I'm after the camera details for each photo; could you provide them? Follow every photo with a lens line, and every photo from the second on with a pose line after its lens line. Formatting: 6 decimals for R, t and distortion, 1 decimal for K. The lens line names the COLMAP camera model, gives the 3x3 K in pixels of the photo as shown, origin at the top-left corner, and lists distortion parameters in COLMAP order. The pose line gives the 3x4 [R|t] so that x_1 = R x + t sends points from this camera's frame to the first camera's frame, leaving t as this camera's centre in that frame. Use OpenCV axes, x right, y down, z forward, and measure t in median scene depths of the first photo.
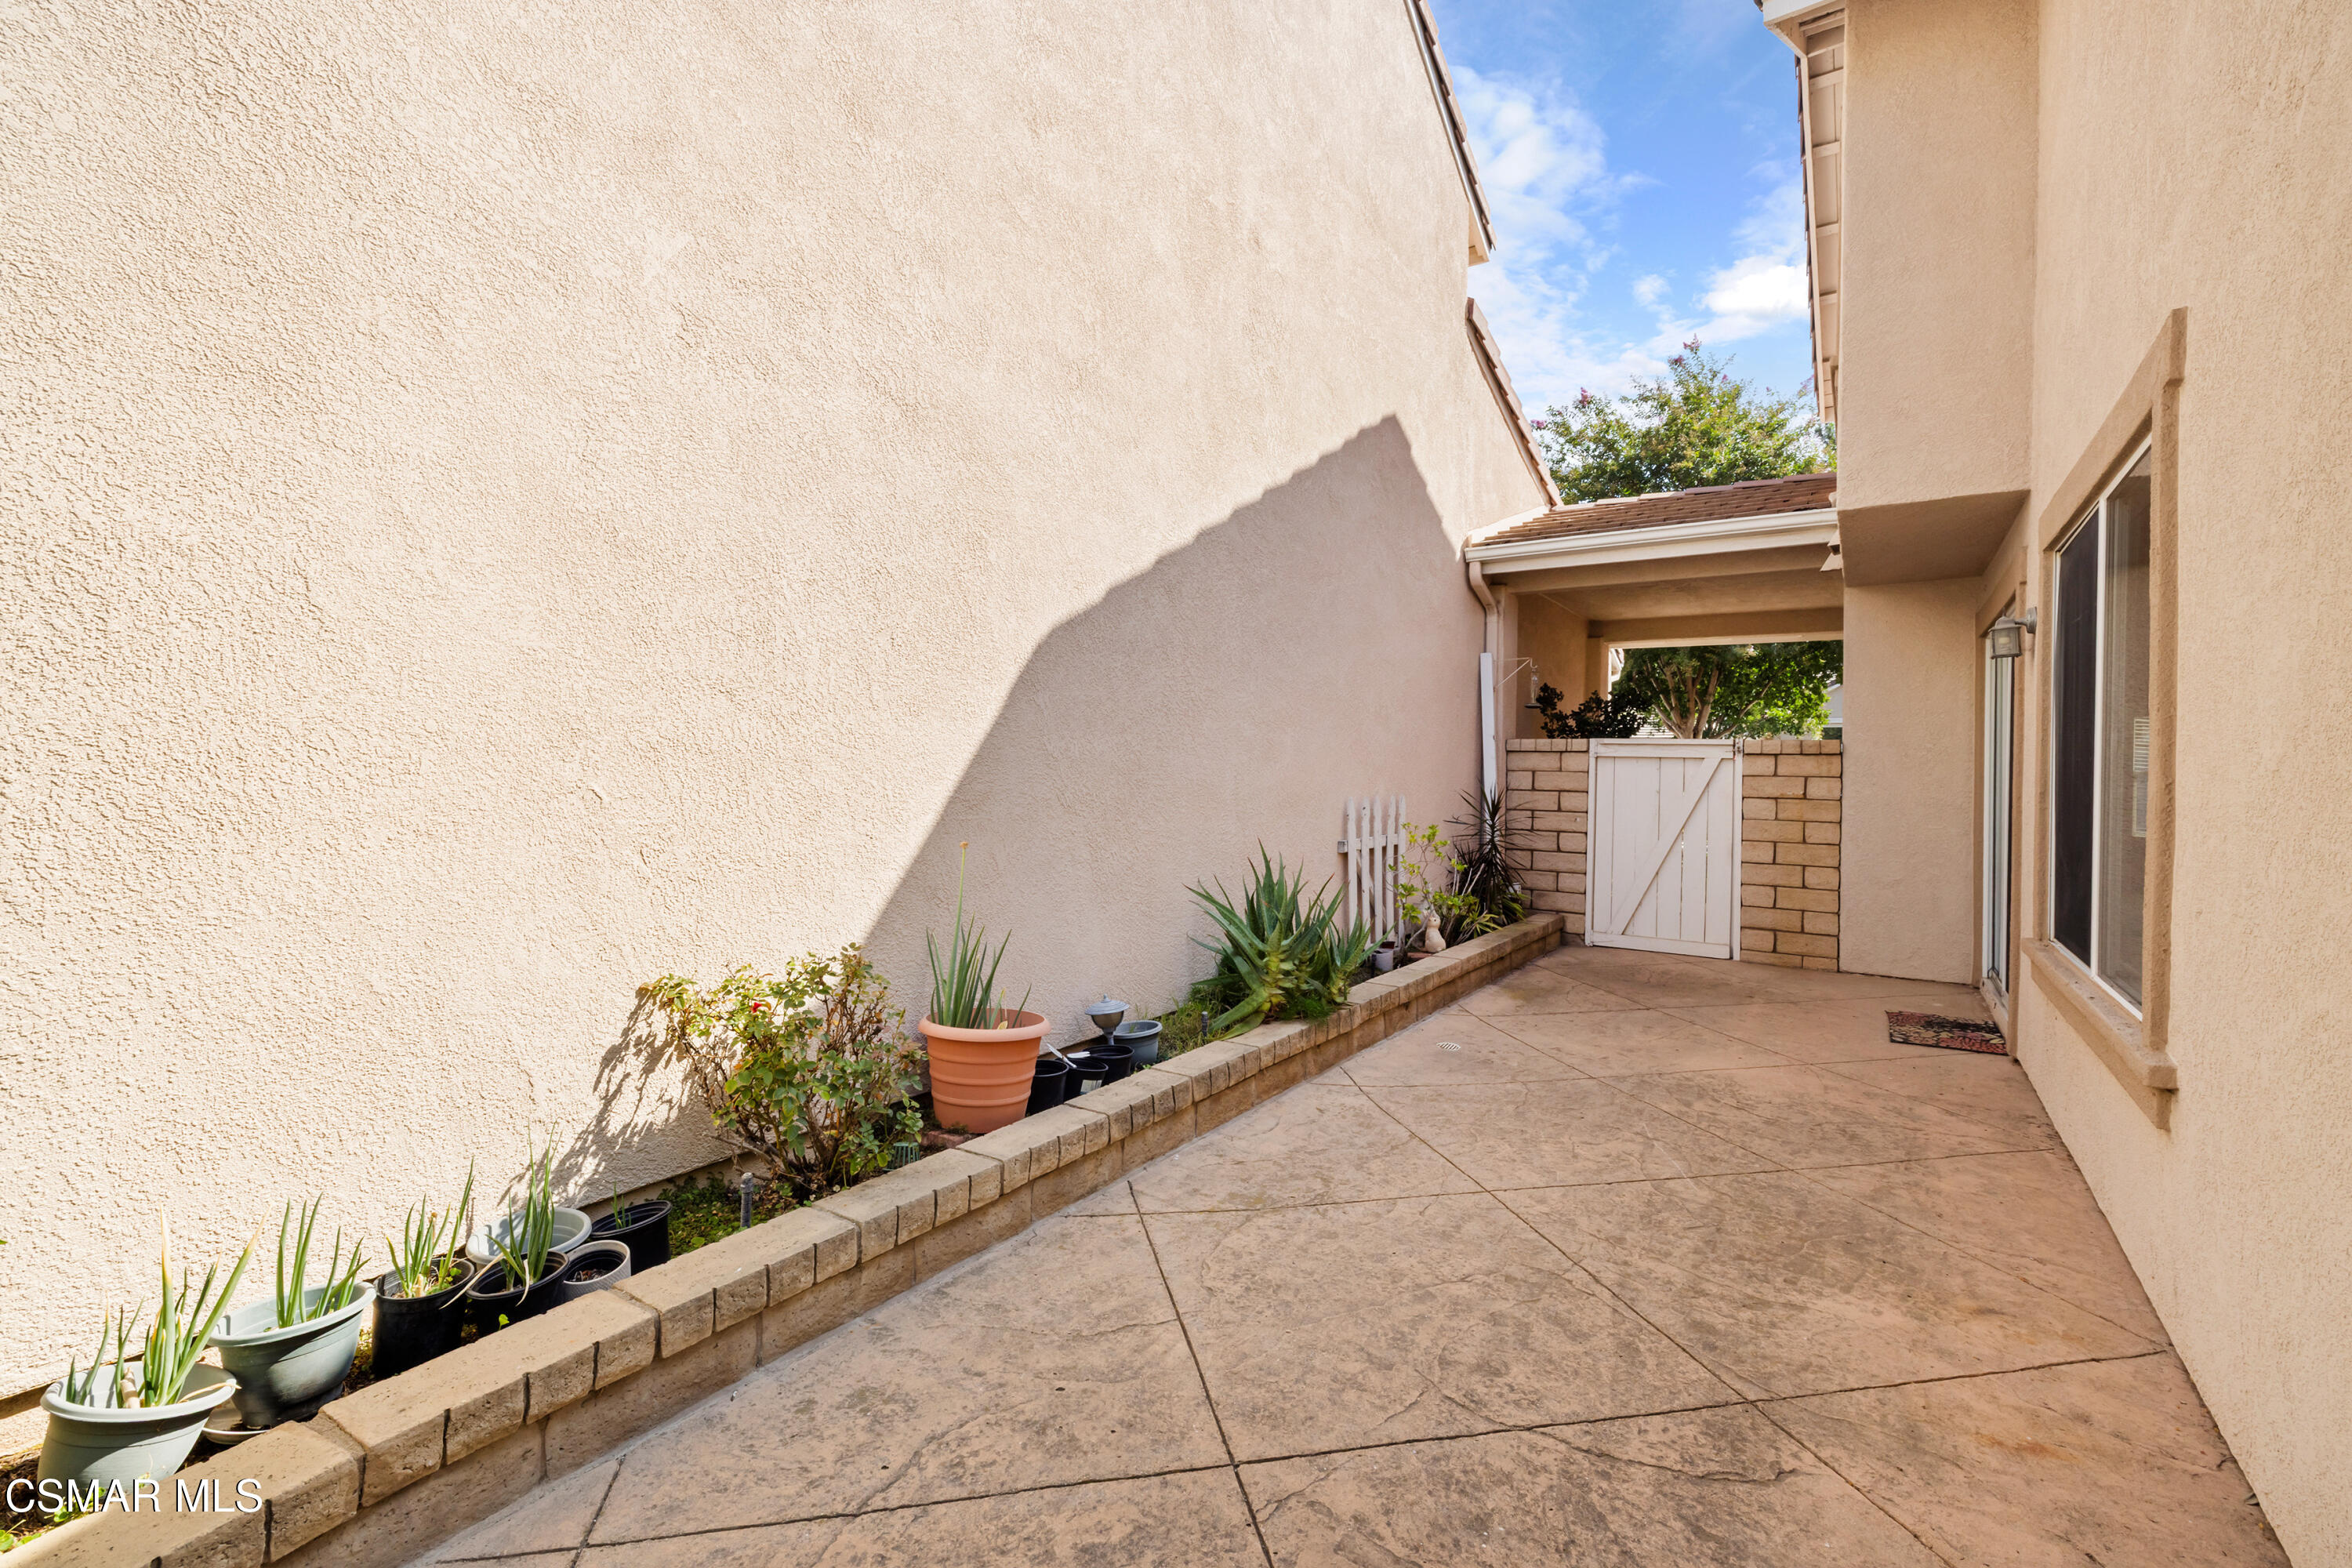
lens RADIAL K [[1040.7, 0, 1196.1], [0, 1040.7, 778.2], [0, 0, 1]] dist [-0.001025, 0.000006]
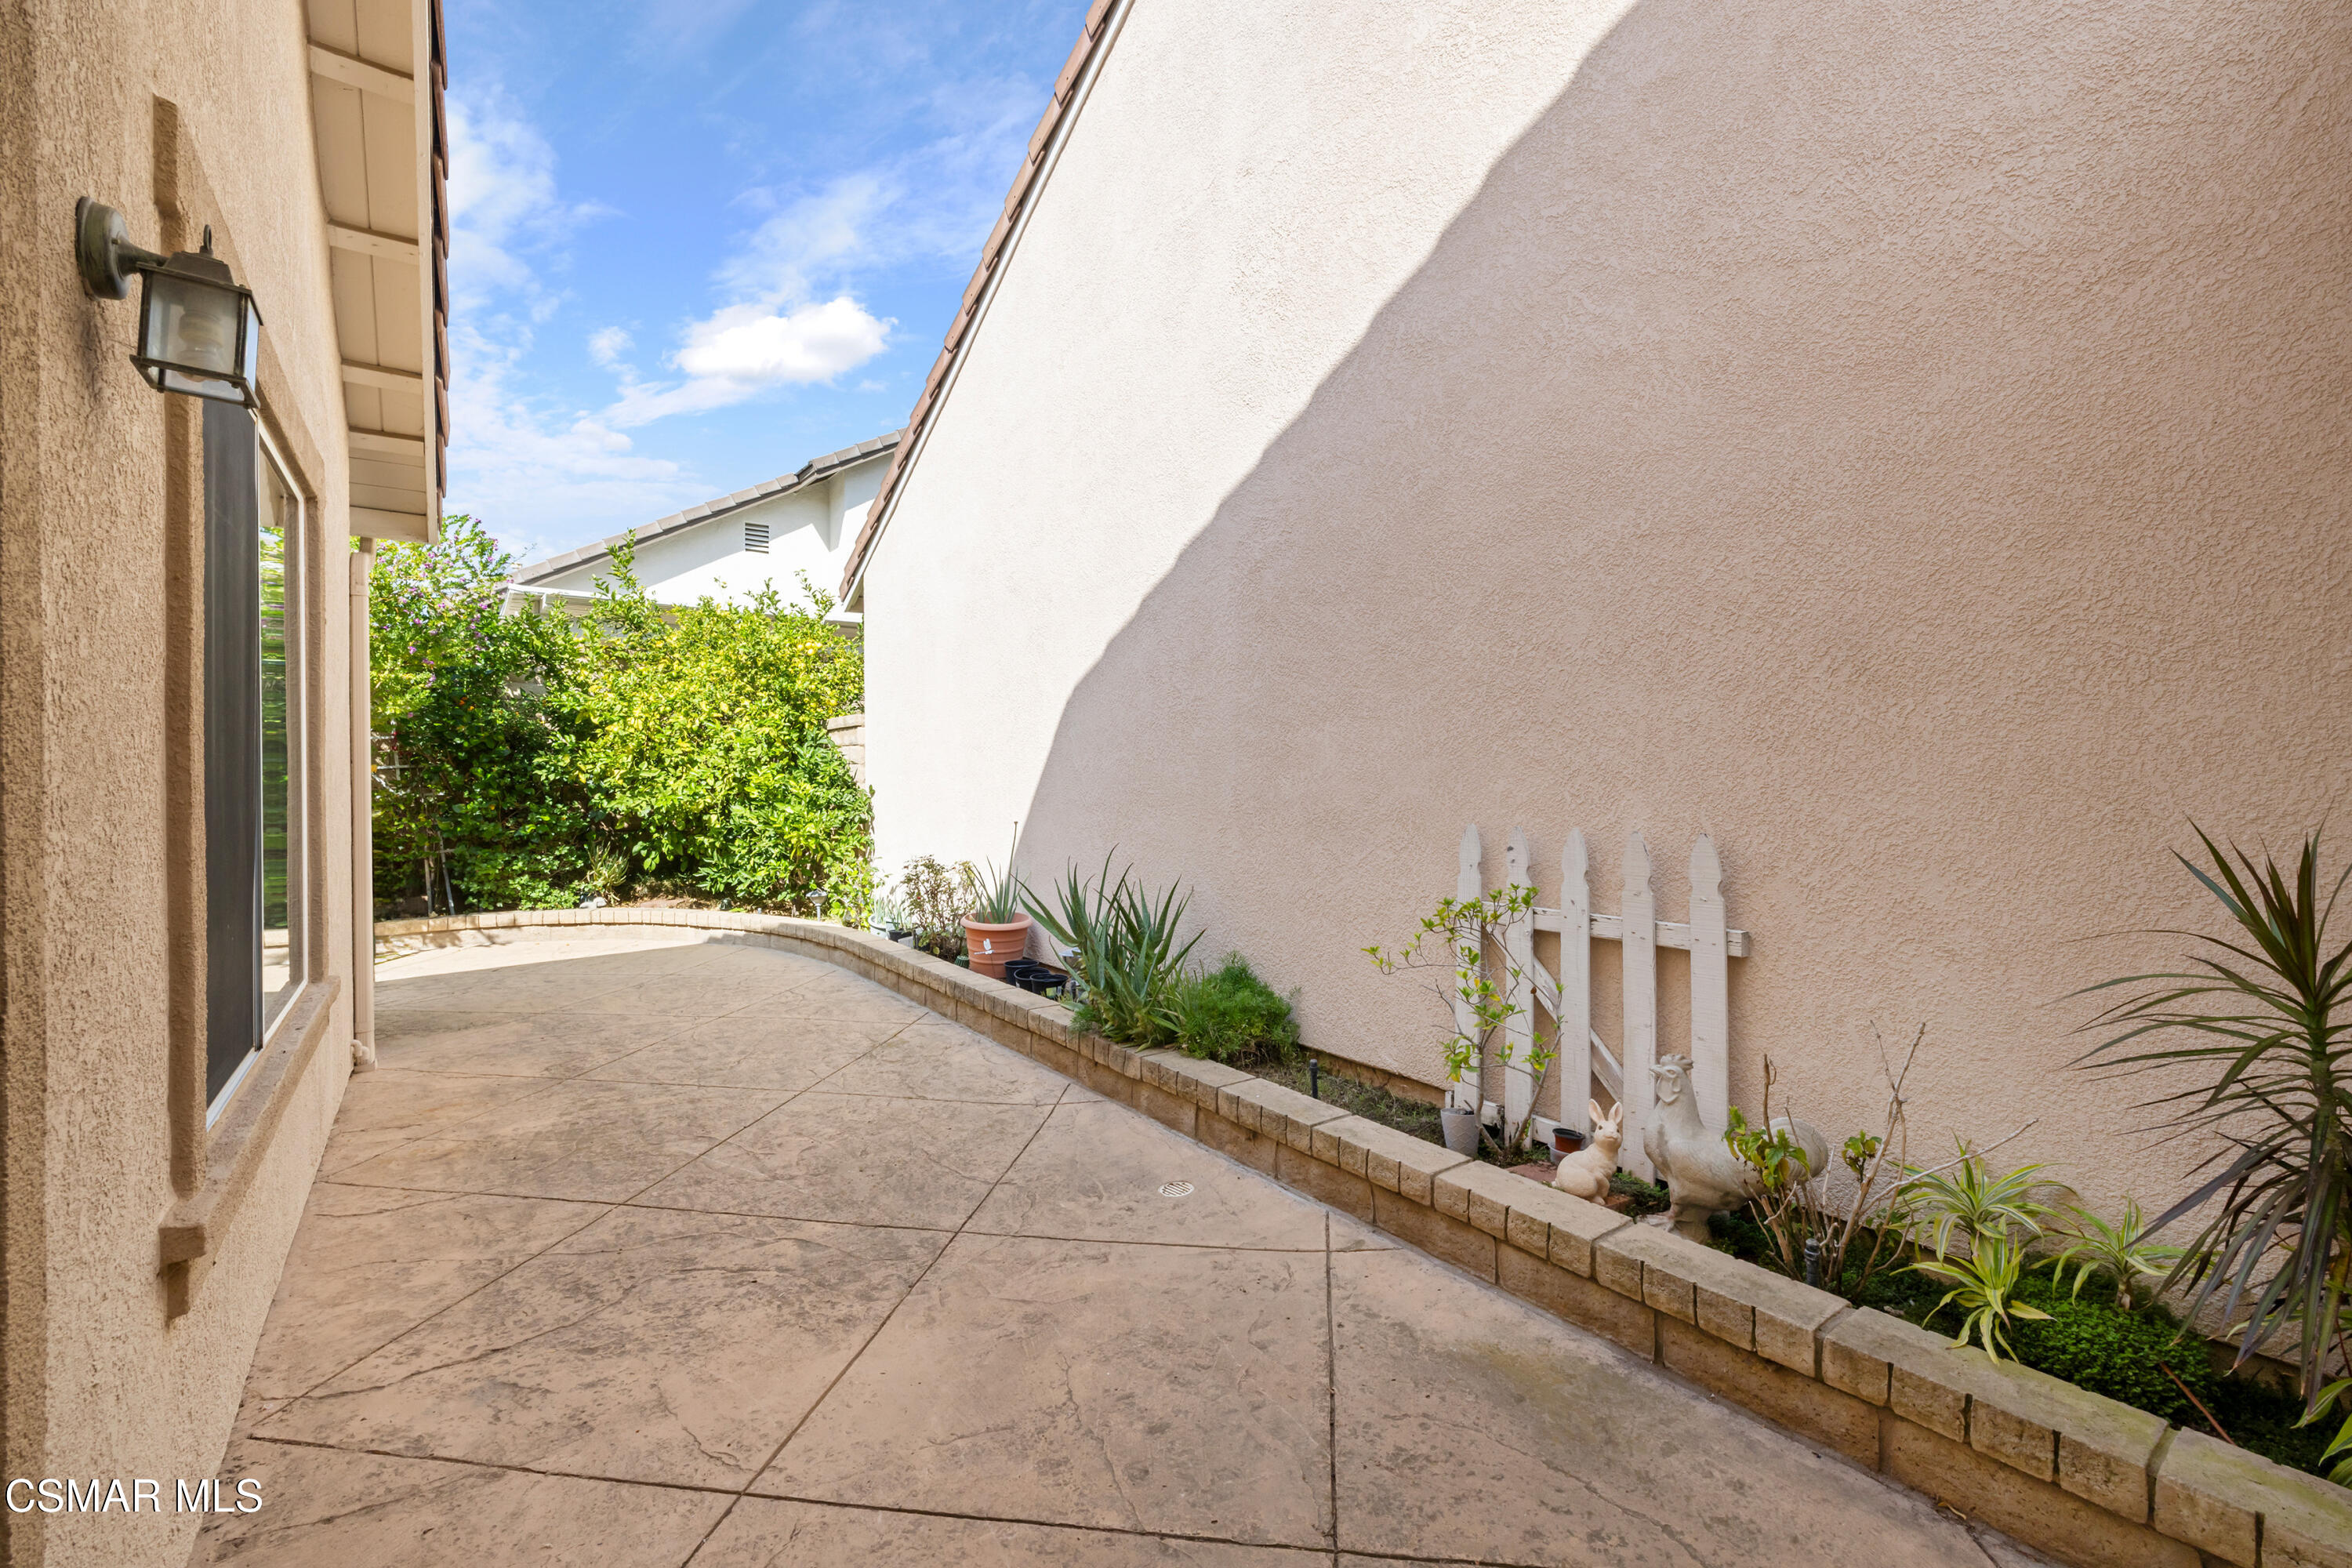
lens RADIAL K [[1040.7, 0, 1188.9], [0, 1040.7, 778.3], [0, 0, 1]] dist [-0.001025, 0.000006]
pose [[-0.369818, -0.004684, -0.929093, 1.147404], [-0.004918, 0.999983, -0.003084, -0.007347], [0.929091, 0.003429, -0.369834, 1.663740]]
